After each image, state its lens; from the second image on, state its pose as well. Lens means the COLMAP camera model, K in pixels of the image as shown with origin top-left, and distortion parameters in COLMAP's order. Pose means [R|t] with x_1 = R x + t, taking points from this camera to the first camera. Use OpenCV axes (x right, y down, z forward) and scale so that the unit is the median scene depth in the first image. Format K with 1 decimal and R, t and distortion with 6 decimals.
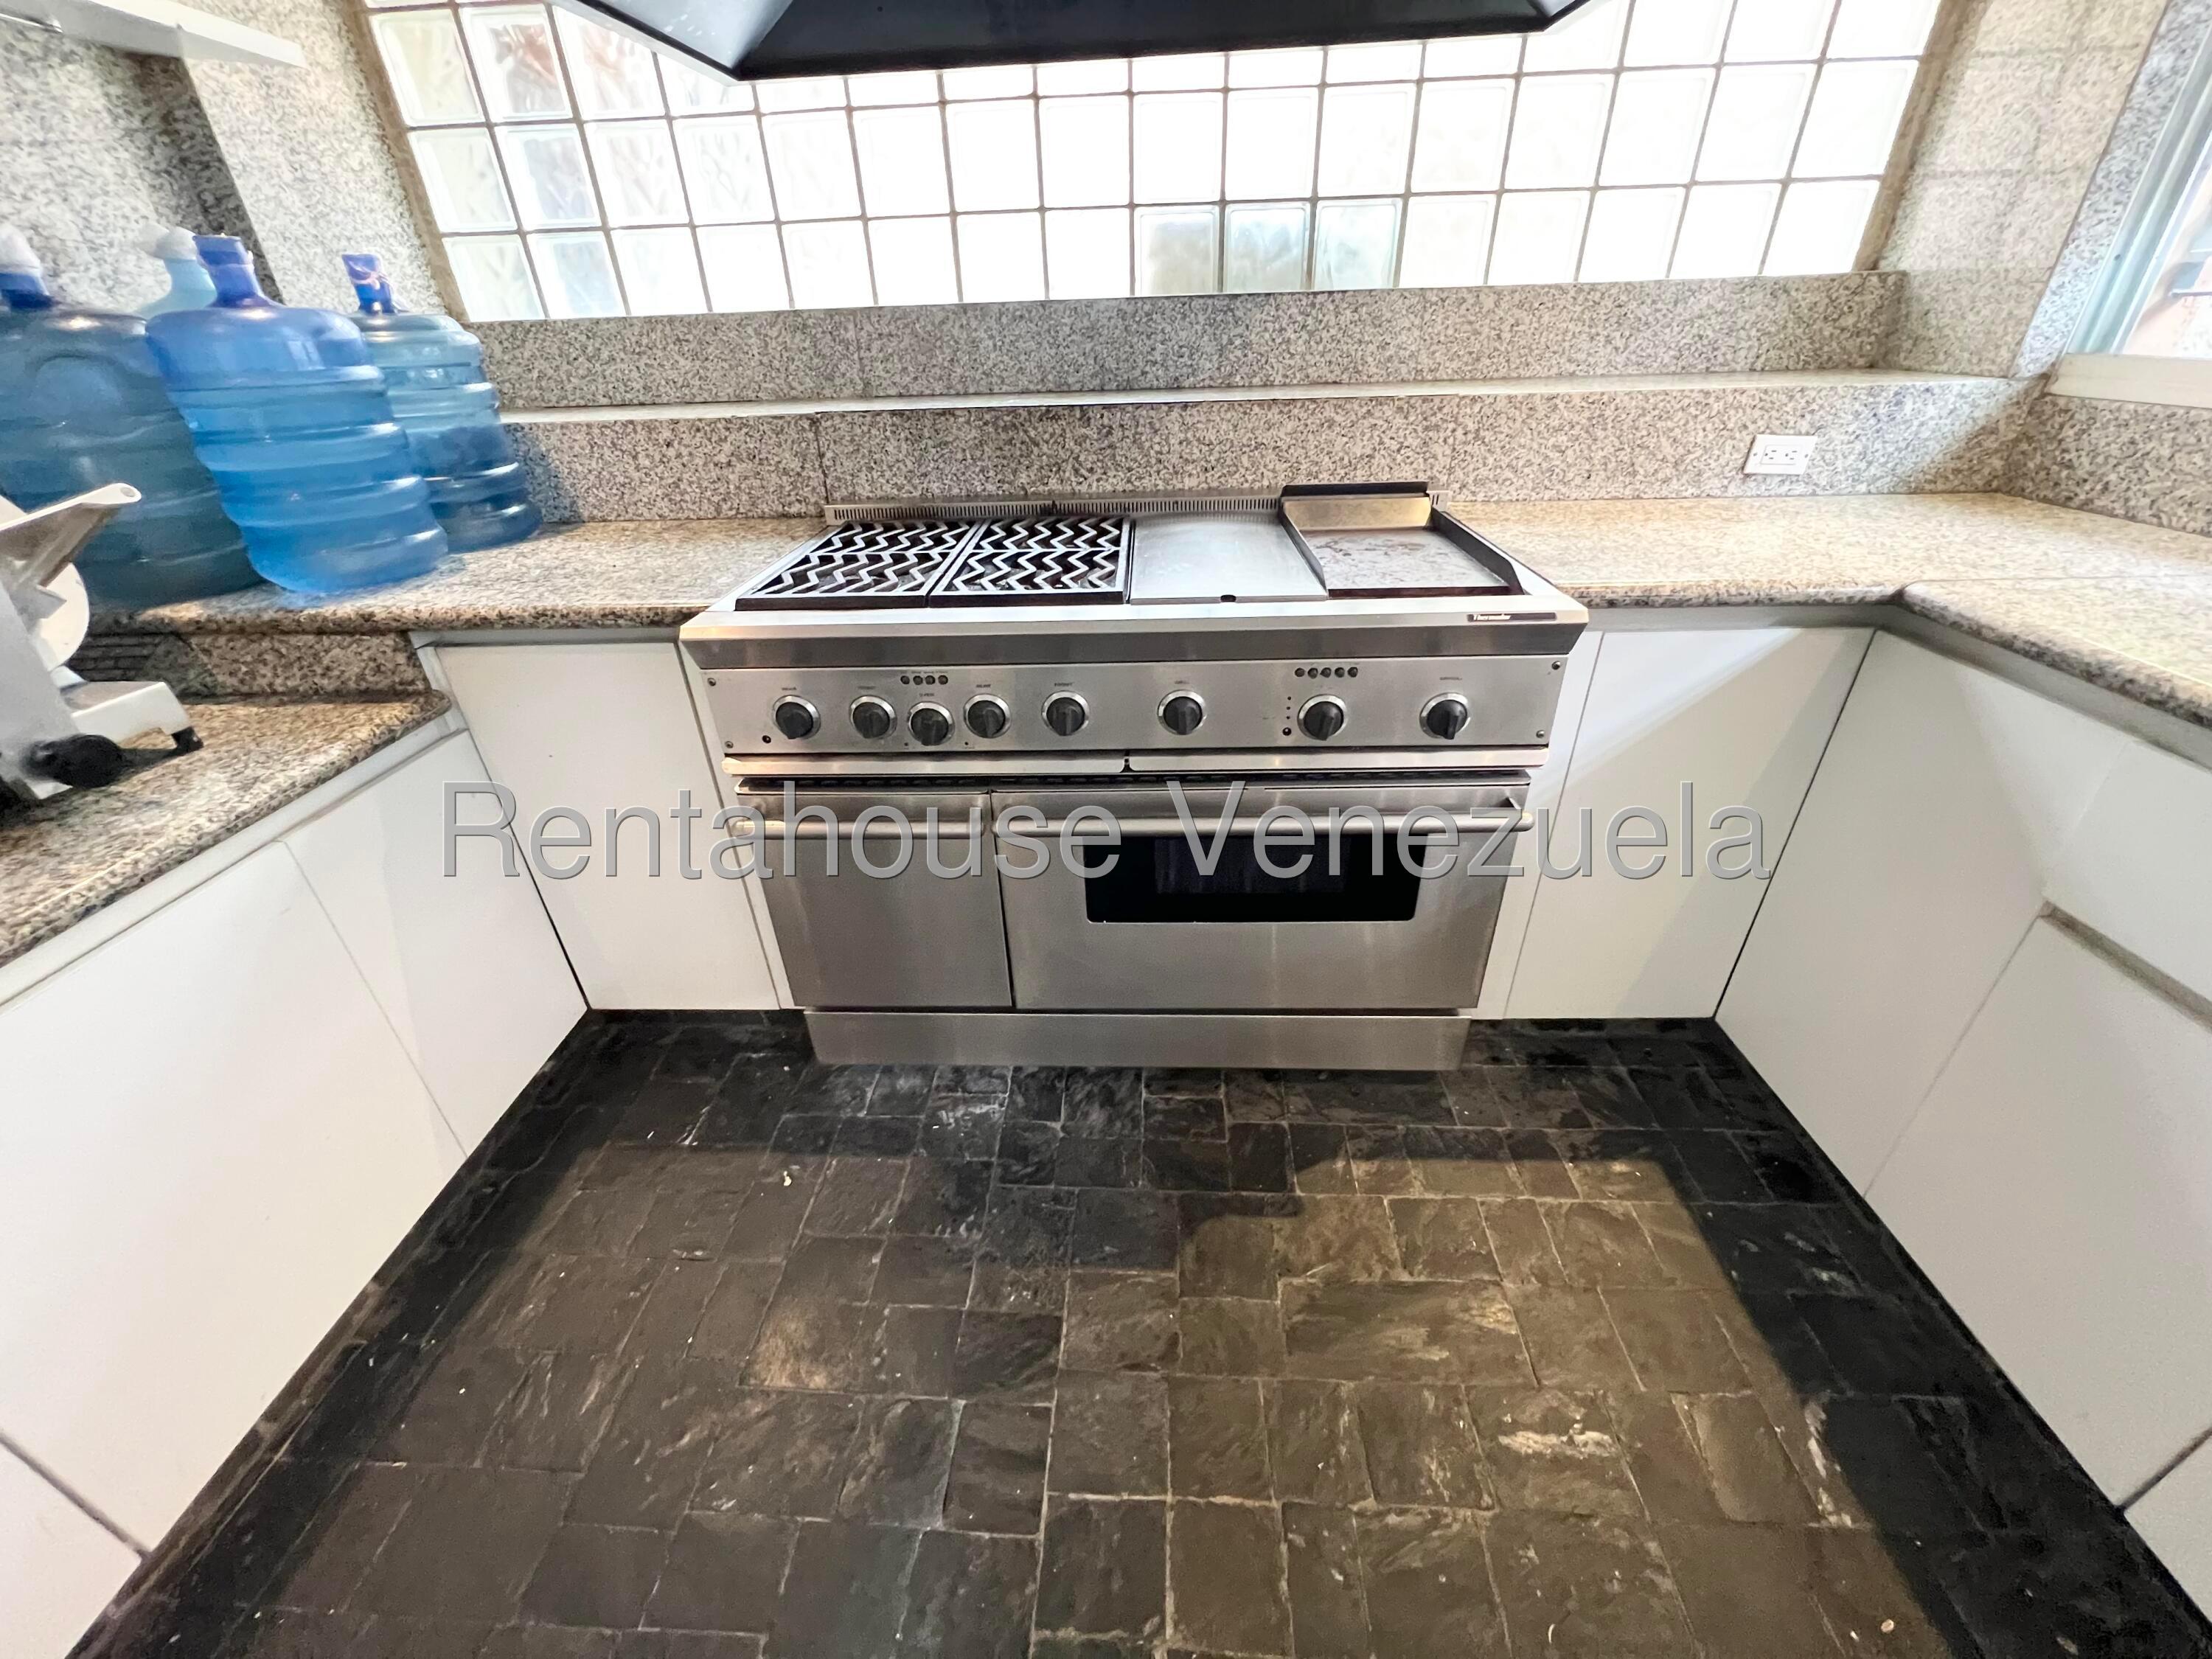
lens RADIAL K [[885.0, 0, 1107.5], [0, 885.0, 836.5], [0, 0, 1]] dist [-0.000482, -0.000608]
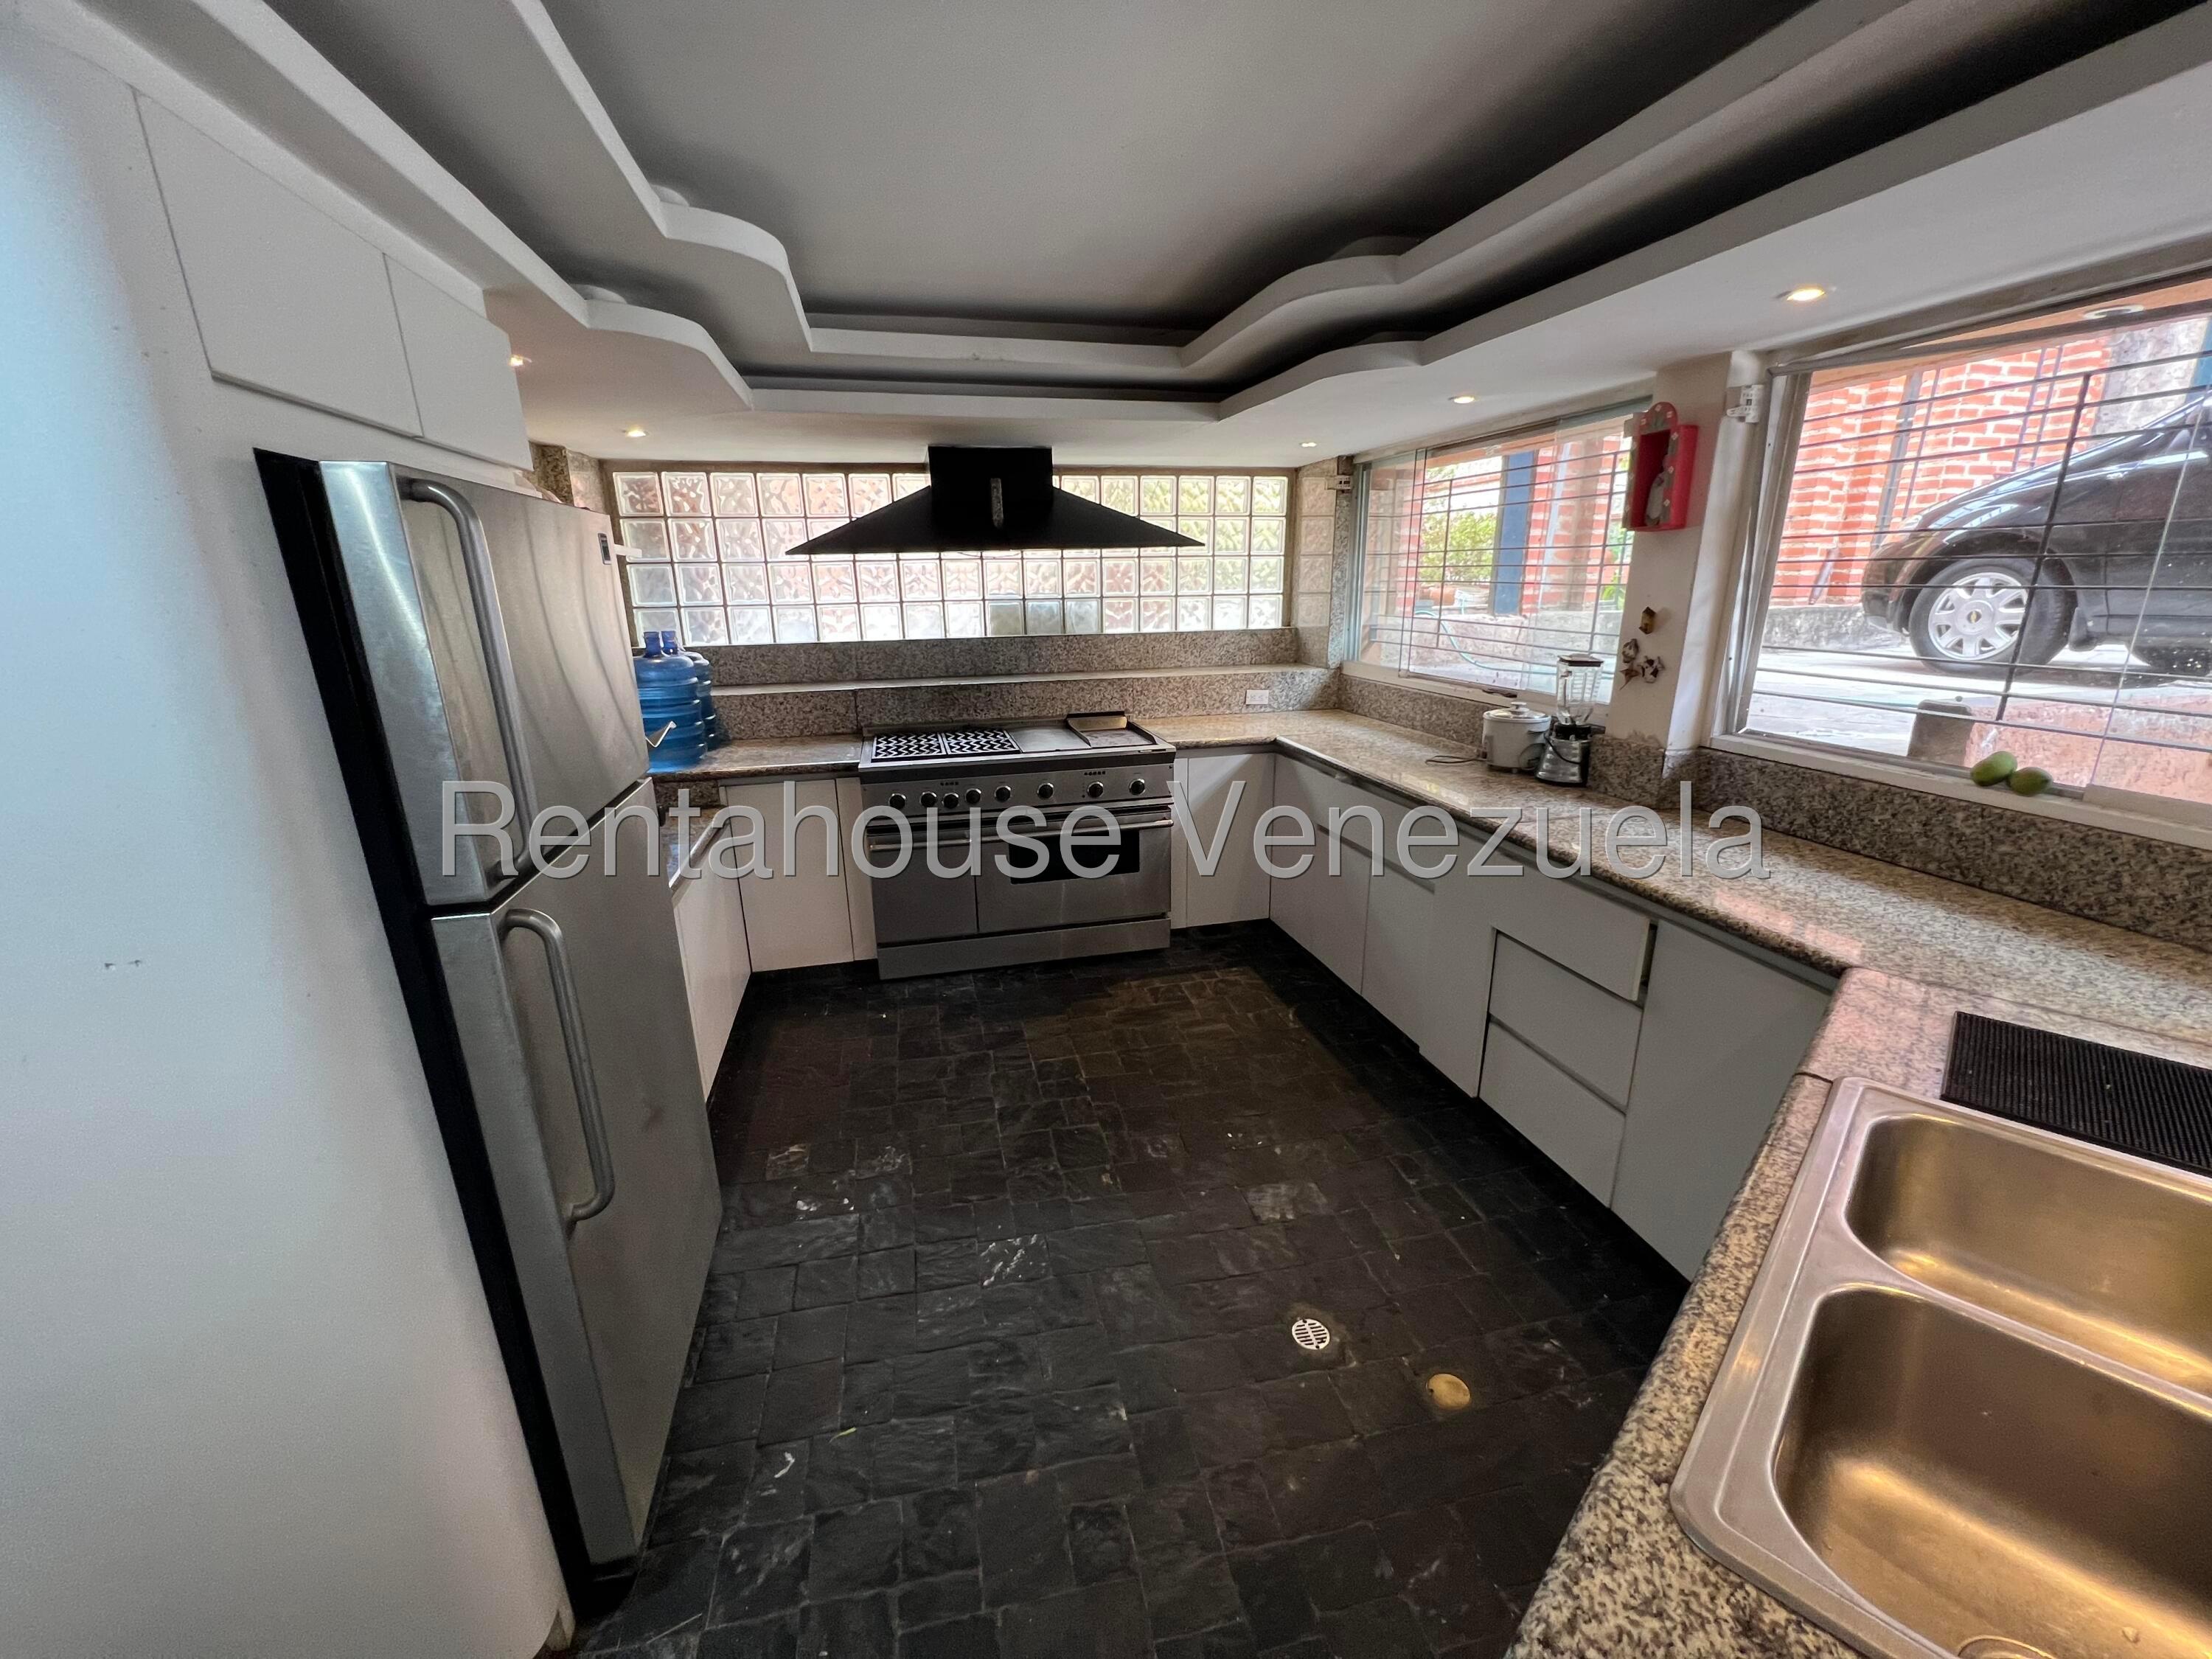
lens RADIAL K [[890.9, 0, 1109.0], [0, 890.9, 834.1], [0, 0, 1]] dist [-0.006391, -0.000044]
pose [[0.962881, -0.062948, 0.262483, -0.345444], [0.128032, 0.962586, -0.238824, 0.508029], [-0.237629, 0.263565, 0.934915, -1.197800]]
